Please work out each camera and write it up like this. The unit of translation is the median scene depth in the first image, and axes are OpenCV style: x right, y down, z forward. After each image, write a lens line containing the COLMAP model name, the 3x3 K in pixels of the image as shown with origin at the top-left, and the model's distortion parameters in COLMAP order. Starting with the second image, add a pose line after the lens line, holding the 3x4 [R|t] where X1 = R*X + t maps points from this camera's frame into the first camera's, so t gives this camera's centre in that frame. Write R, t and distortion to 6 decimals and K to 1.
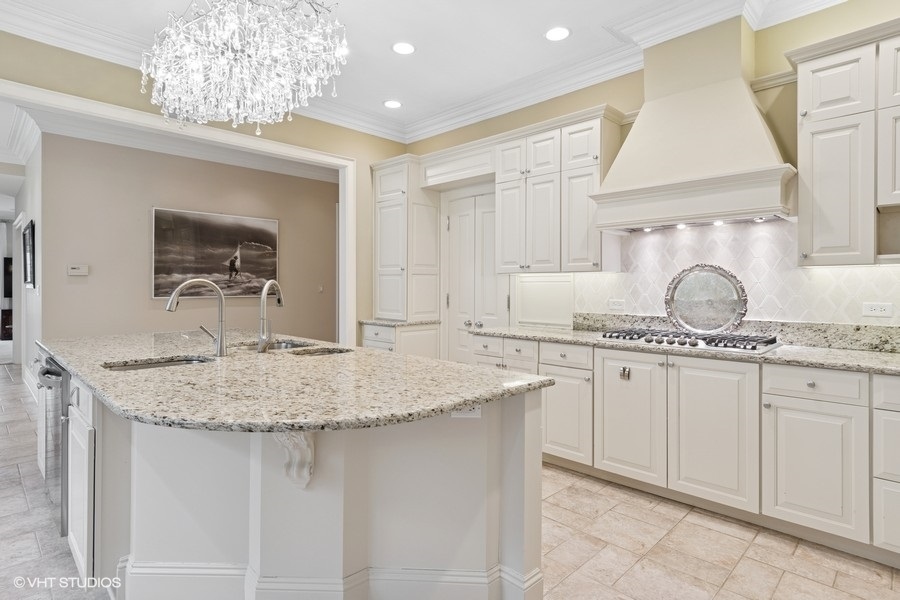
lens RADIAL K [[475.8, 0, 453.7], [0, 475.8, 294.3], [0, 0, 1]] dist [-0.002255, -0.002411]
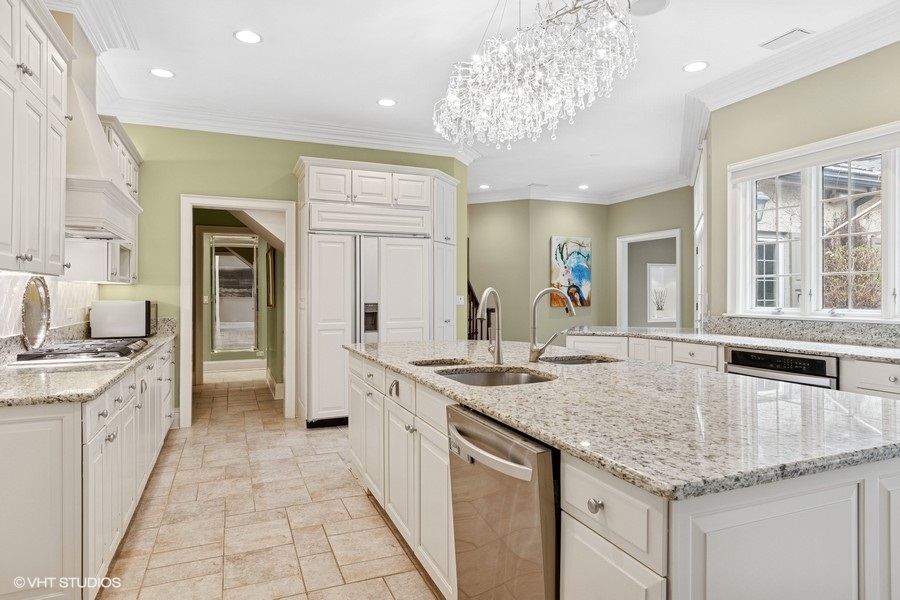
lens RADIAL K [[510.9, 0, 447.7], [0, 510.9, 297.9], [0, 0, 1]] dist [-0.000255, 0.000113]
pose [[-0.925866, 0.002973, 0.377842, -0.296250], [0.005831, 0.999962, 0.006420, -0.005326], [-0.377808, 0.008148, -0.925848, 0.855377]]
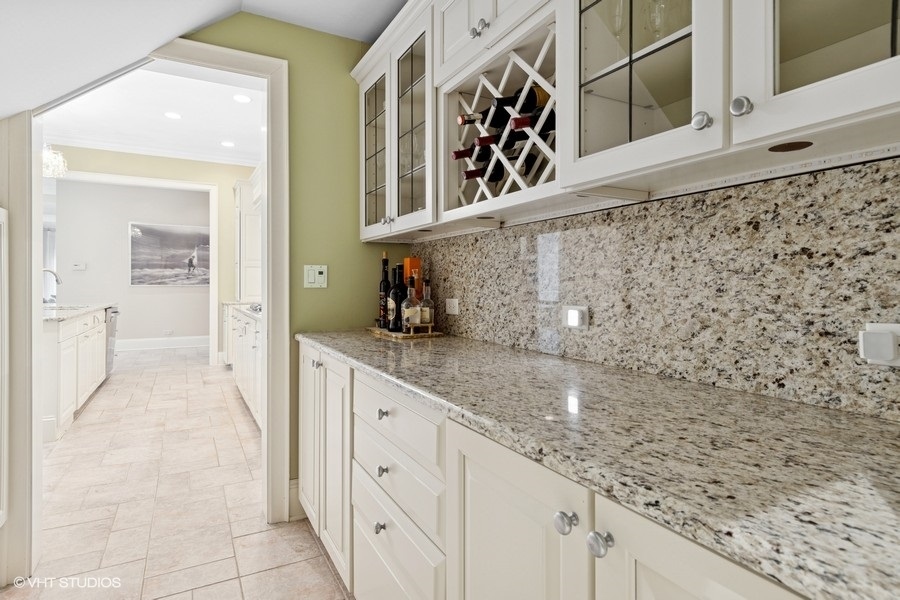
lens RADIAL K [[475.8, 0, 450.1], [0, 475.8, 293.2], [0, 0, 1]] dist [-0.002255, -0.002411]
pose [[0.962550, 0.006121, -0.271034, 0.686889], [-0.005965, 0.999981, 0.001399, 0.022938], [0.271037, 0.000270, 0.962569, -0.121619]]
